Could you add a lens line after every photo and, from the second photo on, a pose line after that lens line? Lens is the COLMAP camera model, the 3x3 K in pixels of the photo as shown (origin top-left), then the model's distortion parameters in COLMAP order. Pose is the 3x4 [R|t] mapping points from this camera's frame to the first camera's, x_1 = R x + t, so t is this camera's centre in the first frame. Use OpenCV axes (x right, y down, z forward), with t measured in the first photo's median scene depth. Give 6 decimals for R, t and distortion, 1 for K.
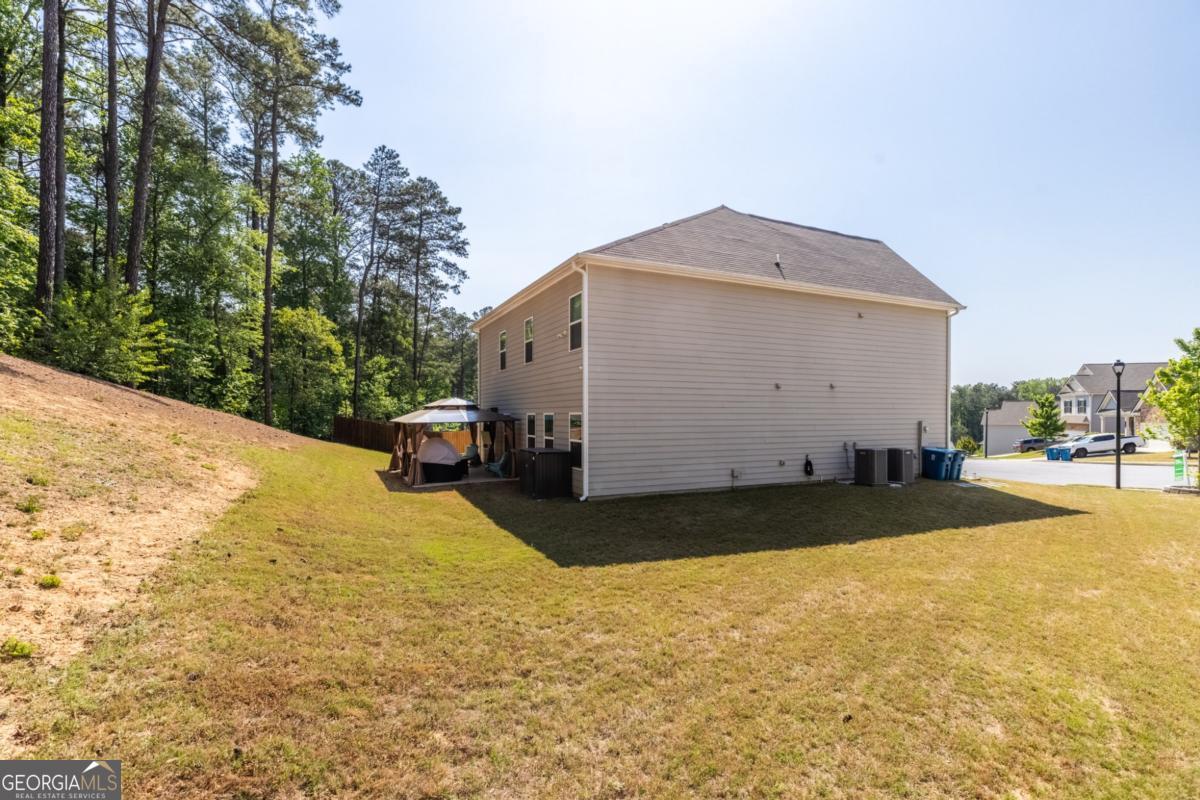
lens RADIAL K [[541.9, 0, 598.6], [0, 541.9, 421.6], [0, 0, 1]] dist [0.003816, 0.000489]
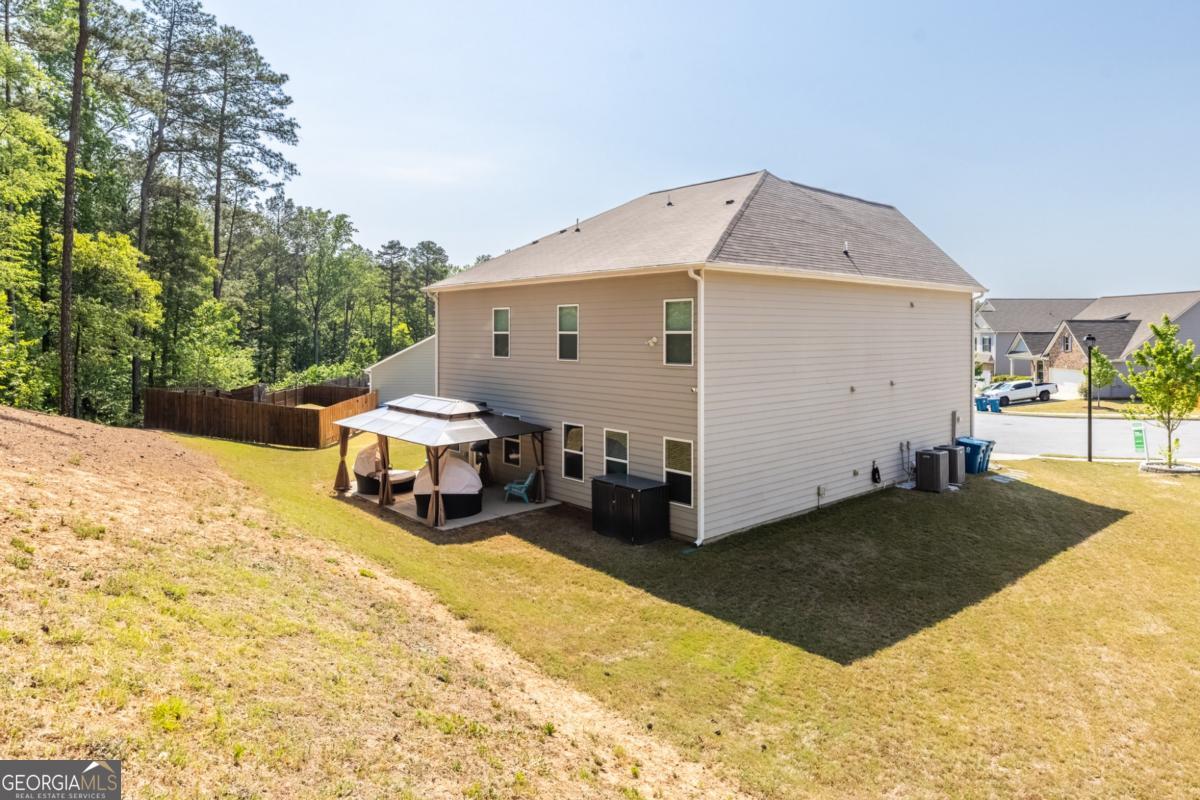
lens RADIAL K [[717.7, 0, 598.4], [0, 717.7, 335.1], [0, 0, 1]] dist [-0.000055, -0.000005]
pose [[0.961807, -0.000898, 0.273725, -0.346886], [0.003643, 0.999948, -0.009518, -0.123983], [-0.273703, 0.010152, 0.961761, -0.035401]]
